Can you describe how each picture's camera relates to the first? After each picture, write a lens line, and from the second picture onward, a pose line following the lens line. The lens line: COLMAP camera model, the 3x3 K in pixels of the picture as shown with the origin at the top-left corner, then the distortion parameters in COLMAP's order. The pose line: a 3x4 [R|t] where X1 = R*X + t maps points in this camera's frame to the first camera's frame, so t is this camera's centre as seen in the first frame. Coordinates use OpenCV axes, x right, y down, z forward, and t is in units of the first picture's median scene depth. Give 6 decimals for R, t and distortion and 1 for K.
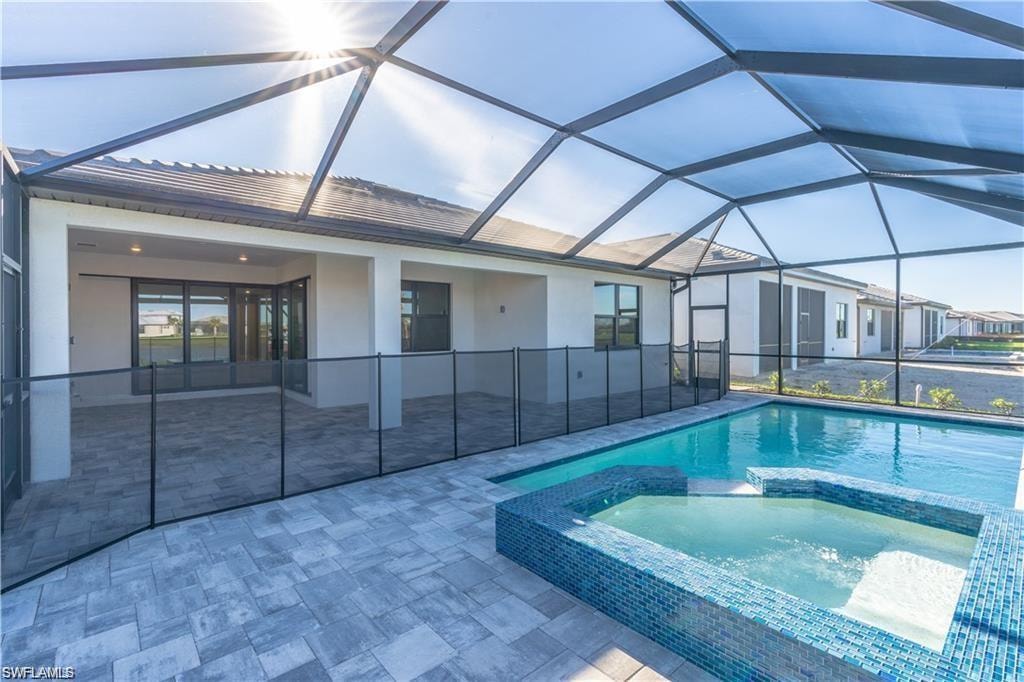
lens RADIAL K [[471.3, 0, 500.3], [0, 471.3, 338.2], [0, 0, 1]] dist [-0.000209, -0.000008]
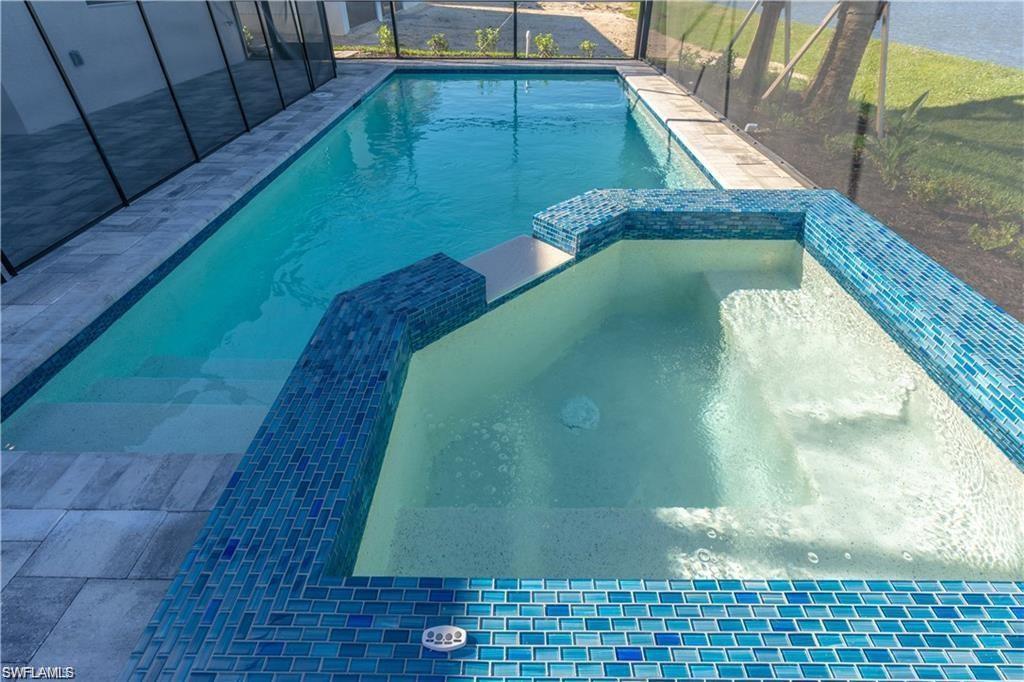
lens RADIAL K [[502.8, 0, 512.0], [0, 502.8, 341.0], [0, 0, 1]] dist [-0.002123, -0.000405]
pose [[0.666262, -0.442824, 0.600001, 0.044189], [0.009155, 0.809392, 0.587197, 0.025029], [-0.745661, -0.385734, 0.543322, 0.444142]]
